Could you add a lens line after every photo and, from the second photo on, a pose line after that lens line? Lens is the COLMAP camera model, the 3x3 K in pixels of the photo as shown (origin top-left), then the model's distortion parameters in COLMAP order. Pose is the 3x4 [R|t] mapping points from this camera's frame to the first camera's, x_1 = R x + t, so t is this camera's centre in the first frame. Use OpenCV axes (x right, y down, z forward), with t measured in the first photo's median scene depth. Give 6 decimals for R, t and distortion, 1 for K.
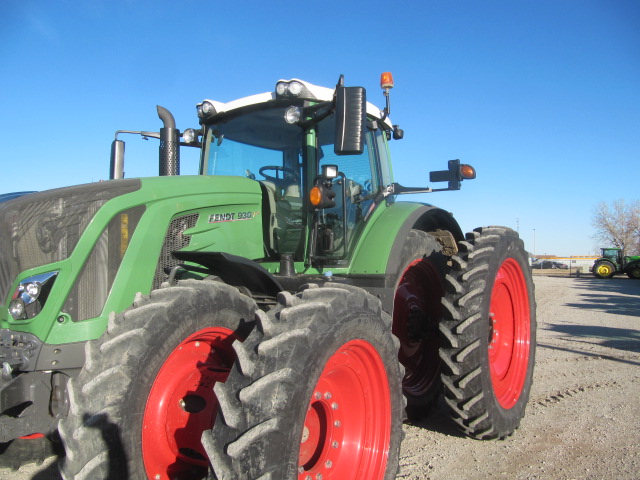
lens RADIAL K [[524.9, 0, 320.0], [0, 524.9, 240.5], [0, 0, 1]] dist [-0.051119, 0.016353]
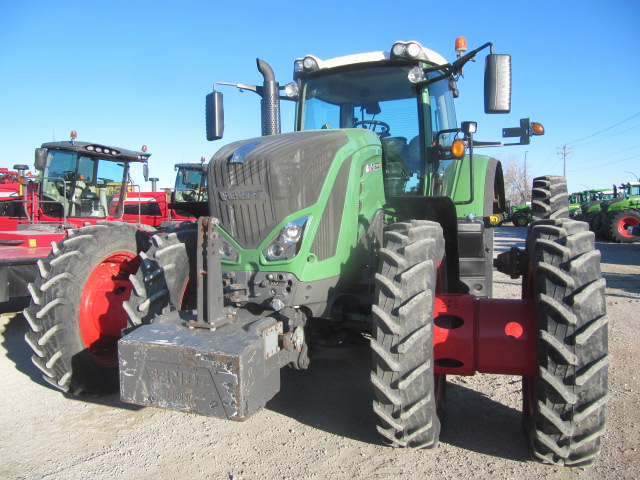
lens RADIAL K [[524.9, 0, 320.3], [0, 524.9, 239.0], [0, 0, 1]] dist [-0.051119, 0.016353]
pose [[0.979457, -0.029826, 0.199436, -0.432460], [0.012952, 0.996264, 0.085383, 0.008576], [-0.201237, -0.081046, 0.976184, -0.058594]]
